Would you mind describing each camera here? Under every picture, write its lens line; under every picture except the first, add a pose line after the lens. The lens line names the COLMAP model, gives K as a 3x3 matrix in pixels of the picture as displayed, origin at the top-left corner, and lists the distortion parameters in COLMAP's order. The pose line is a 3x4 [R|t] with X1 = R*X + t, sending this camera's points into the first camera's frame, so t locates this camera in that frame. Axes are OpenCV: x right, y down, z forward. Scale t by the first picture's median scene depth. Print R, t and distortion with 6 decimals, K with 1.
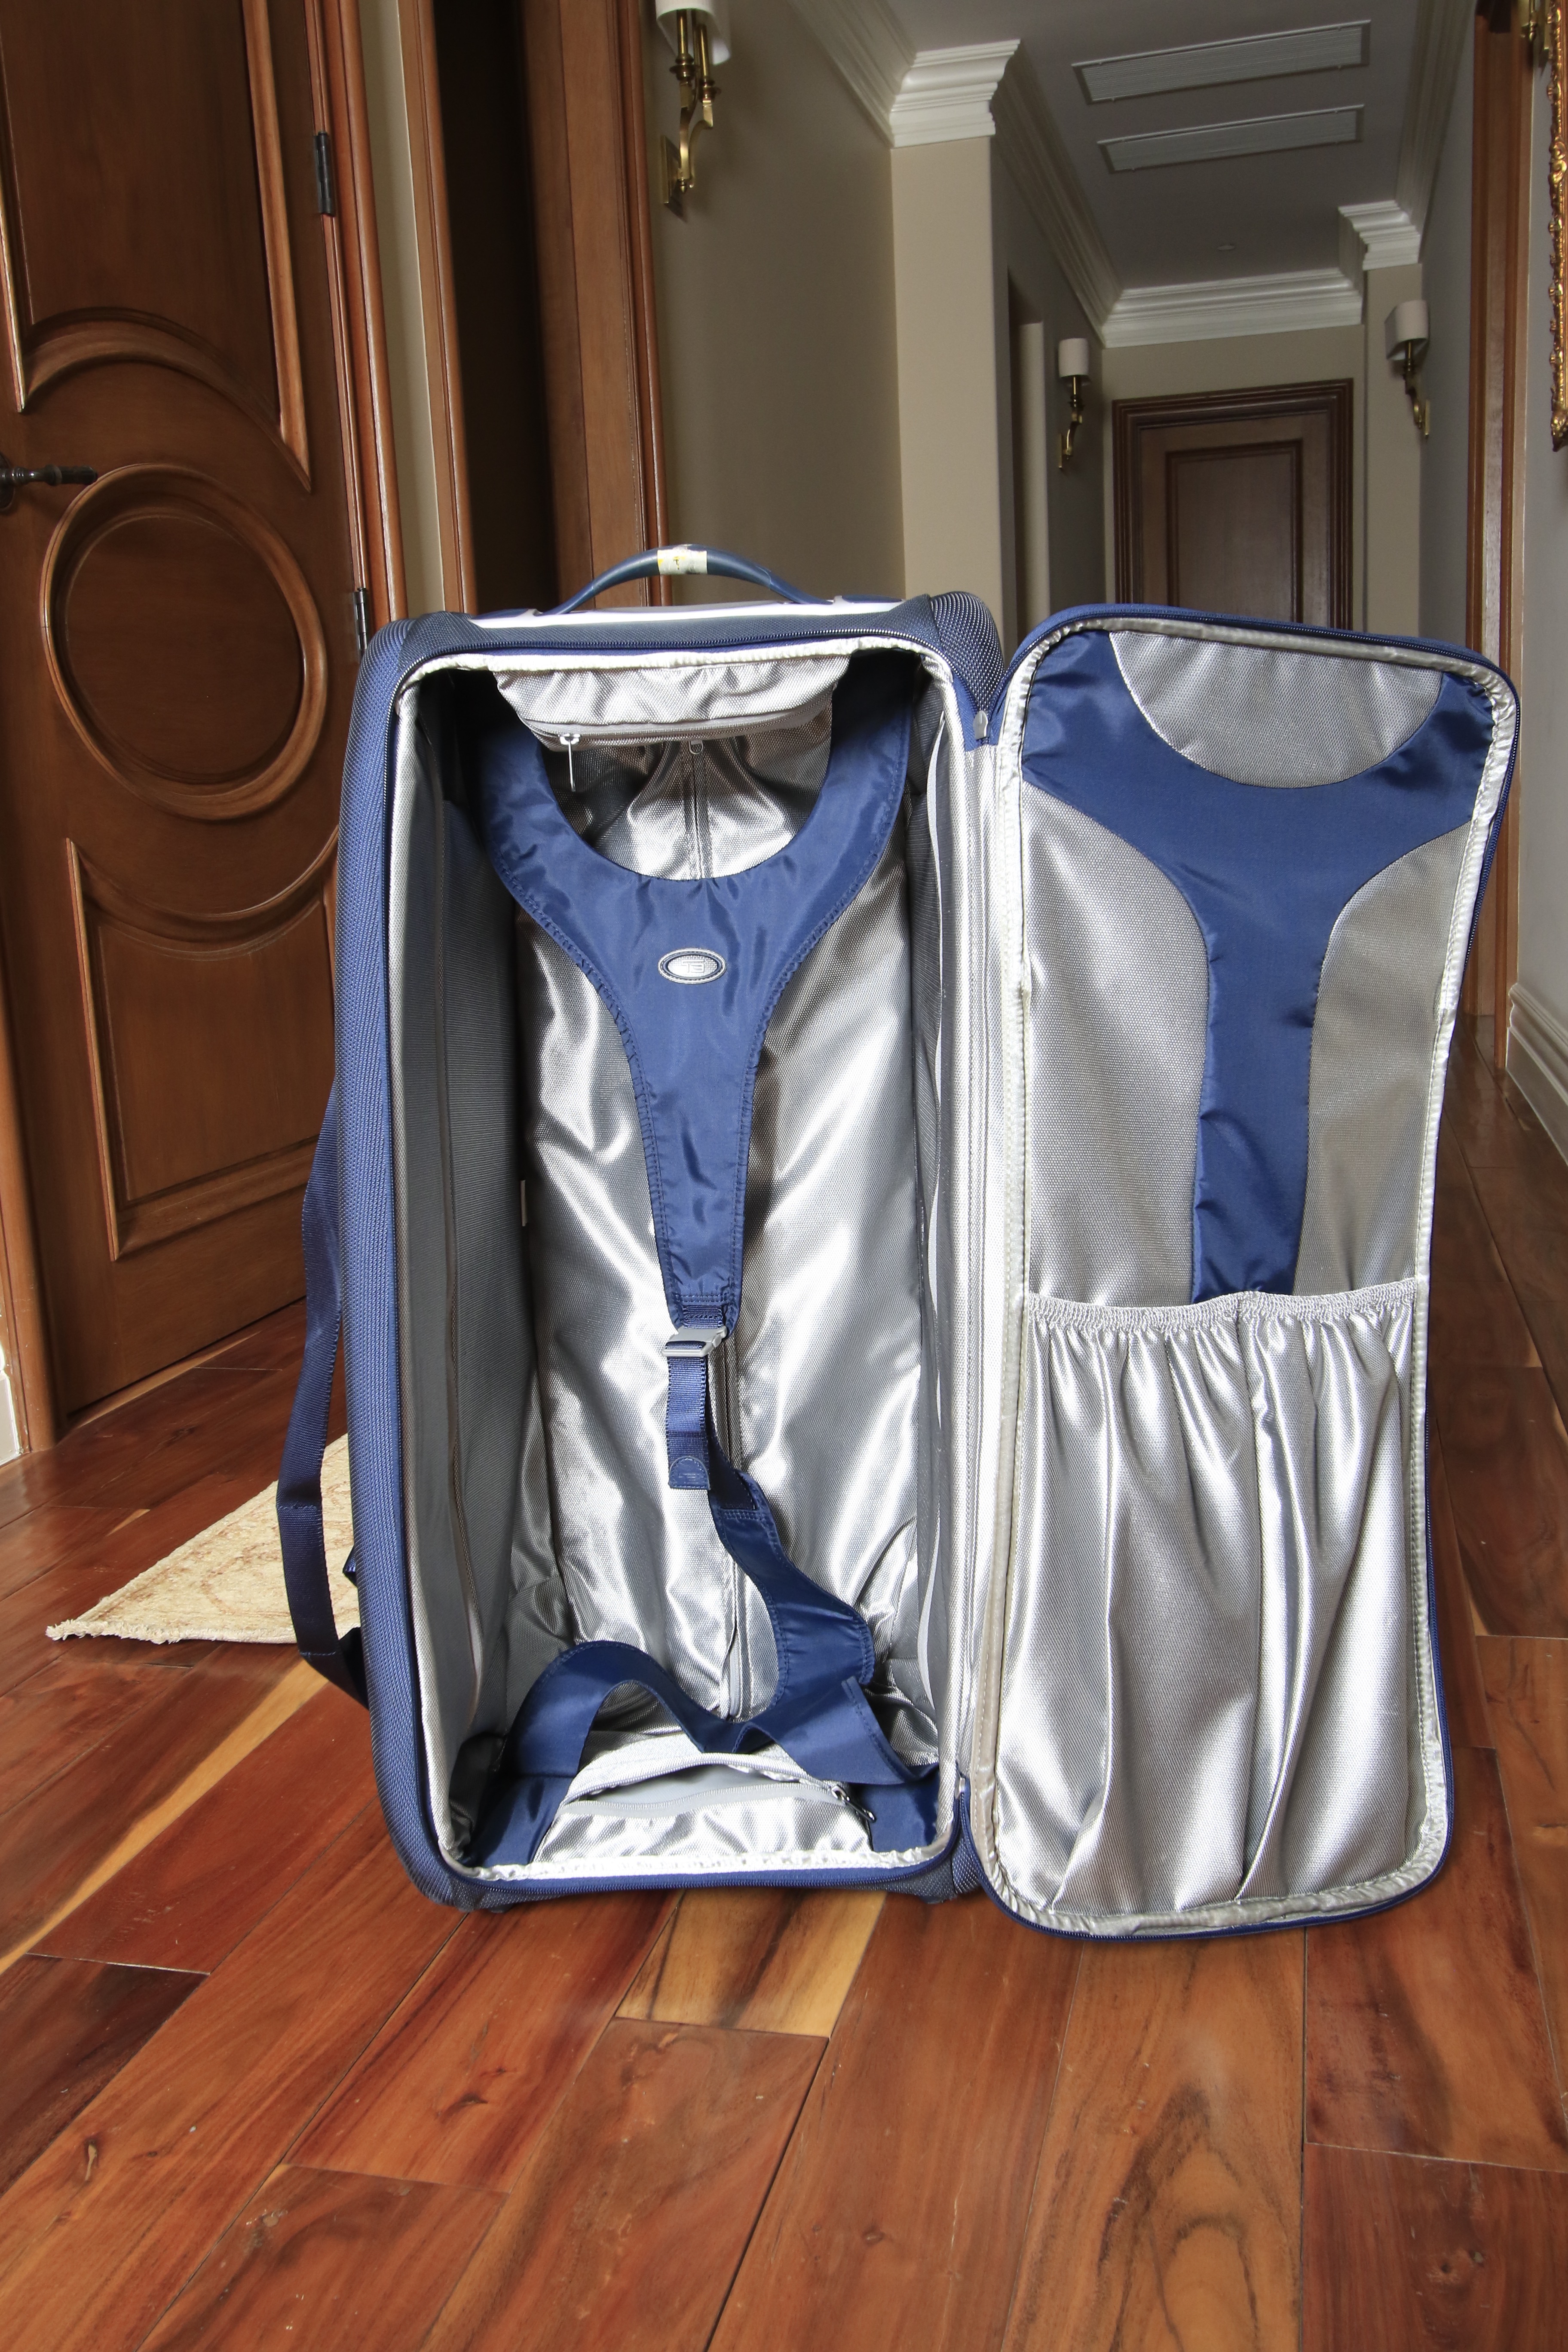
lens RADIAL K [[2020.6, 0, 811.7], [0, 2020.6, 1175.7], [0, 0, 1]] dist [0.007094, 0.018085]
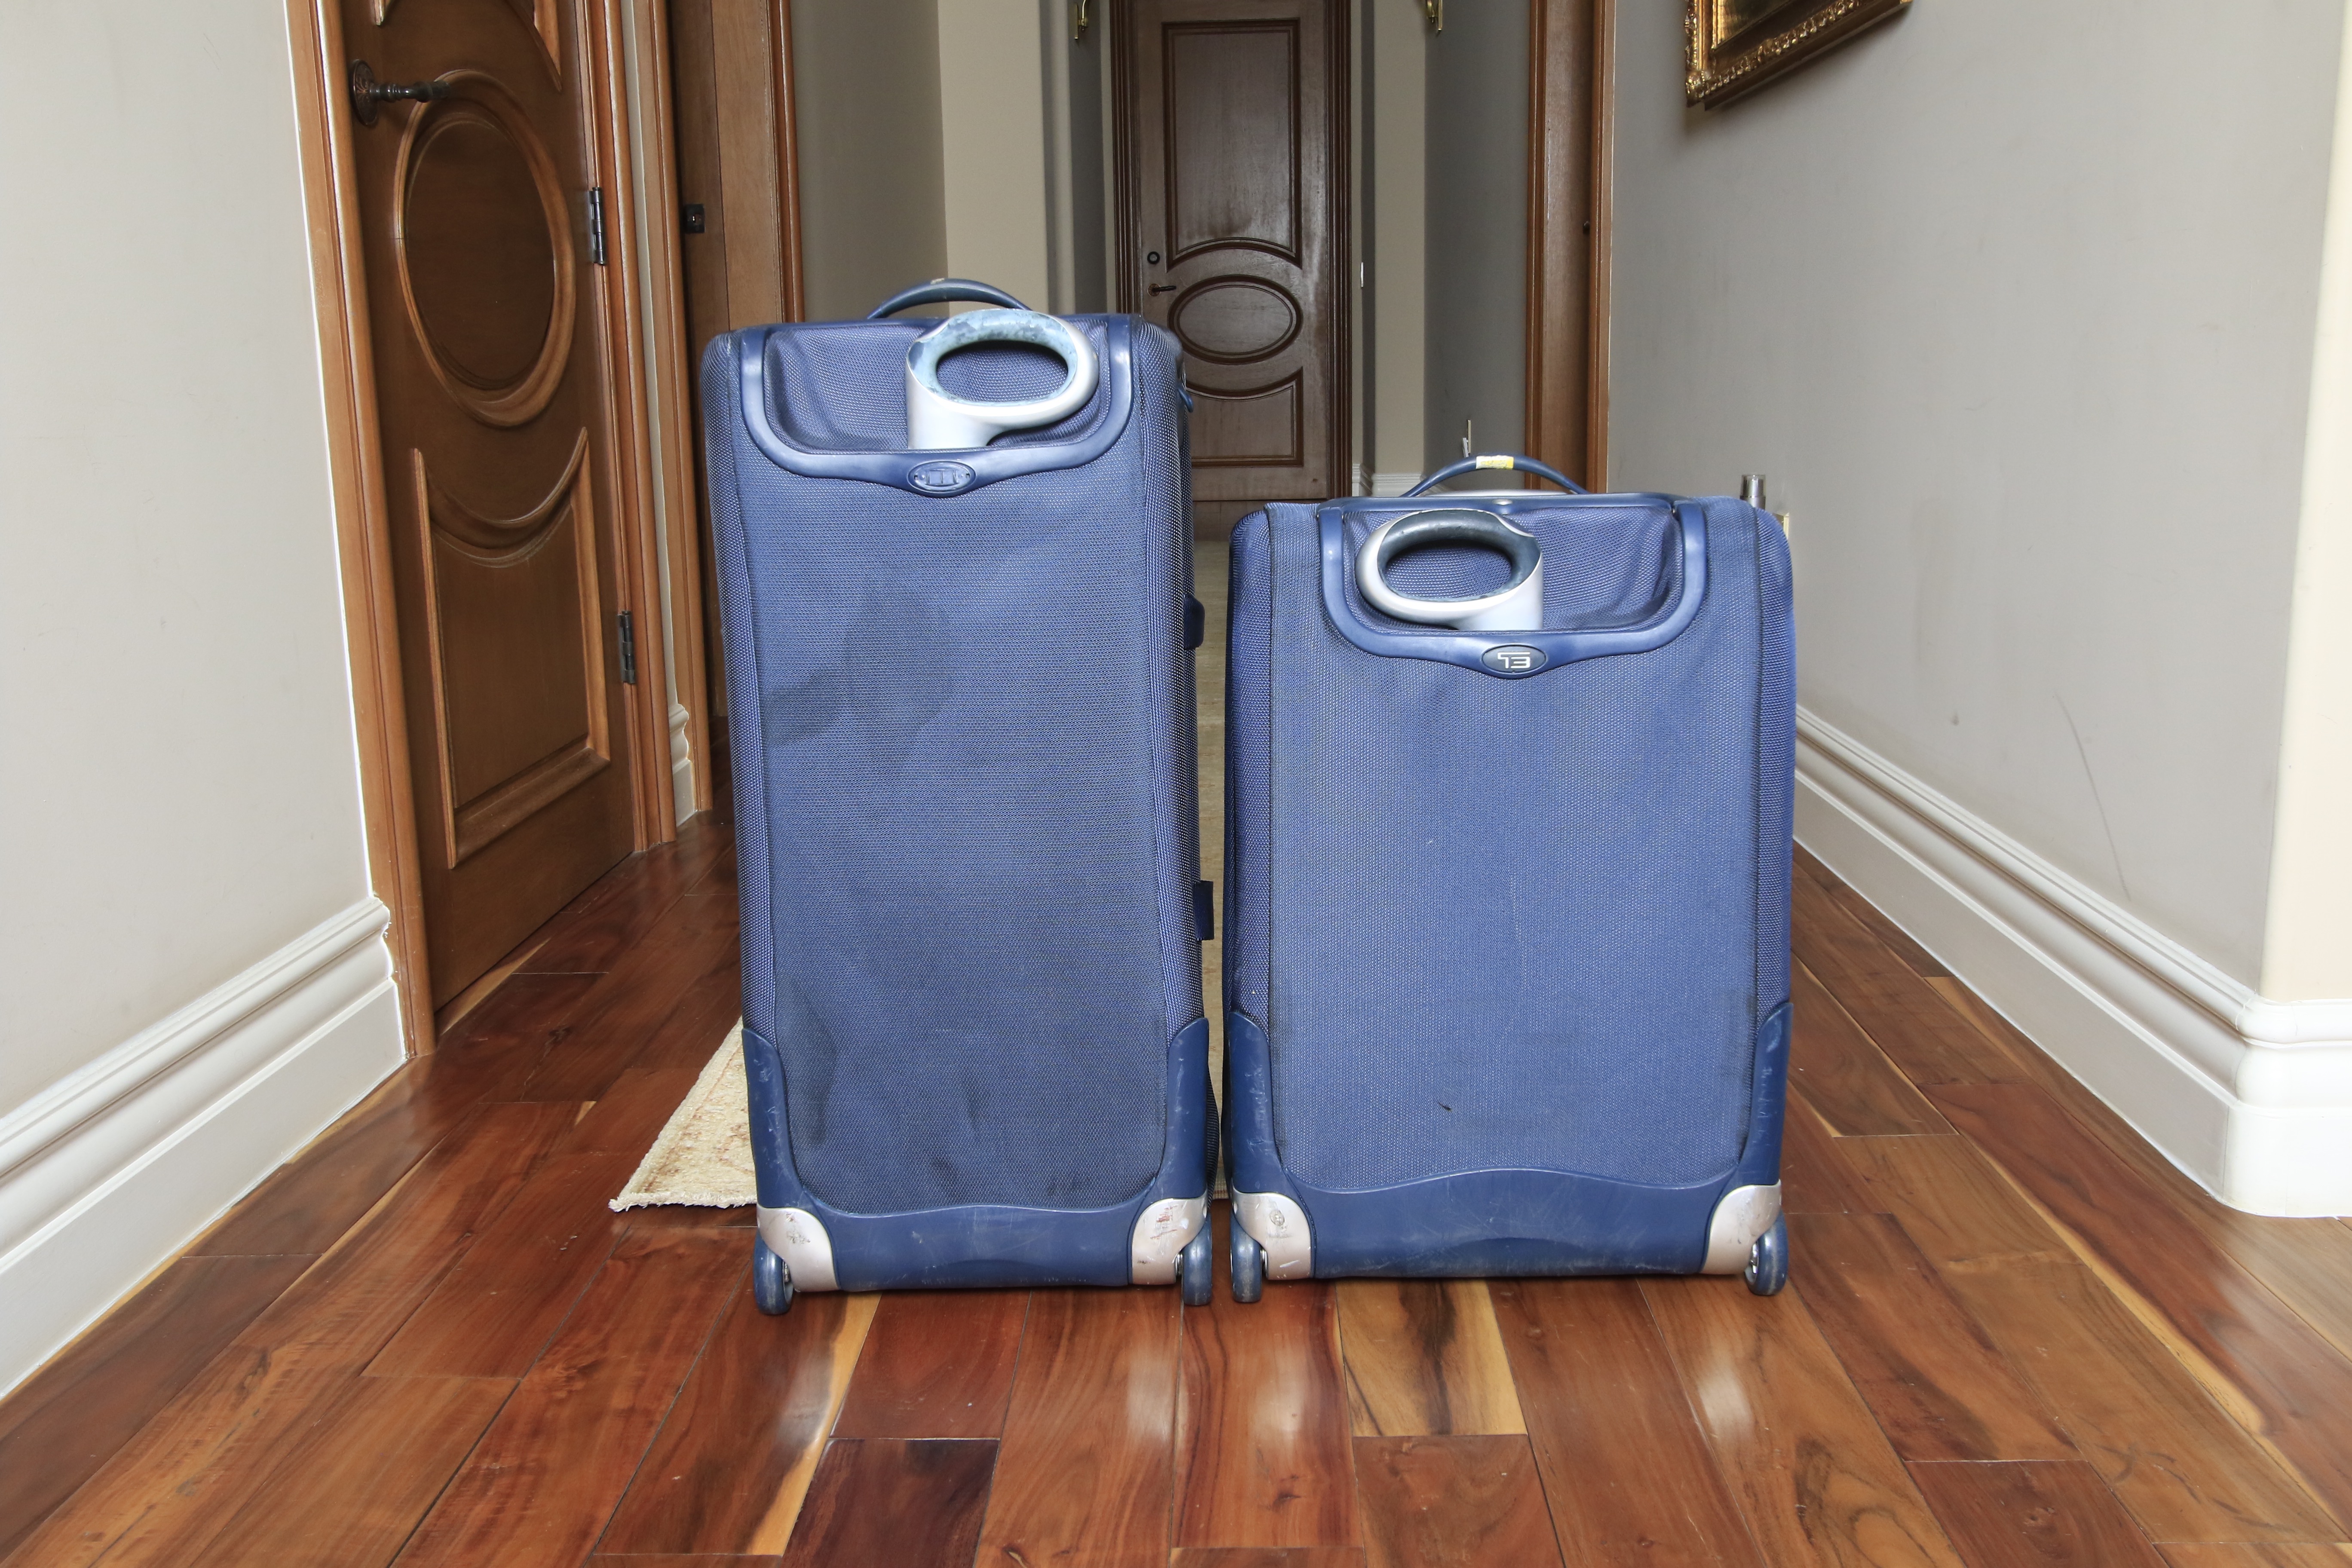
lens RADIAL K [[2205.9, 0, 1184.9], [0, 2205.9, 804.6], [0, 0, 1]] dist [0.002152, 0.042088]
pose [[0.974518, -0.015803, 0.223753, -0.257873], [0.012418, 0.999786, 0.016527, -0.003658], [-0.223966, -0.013327, 0.974506, -0.166544]]
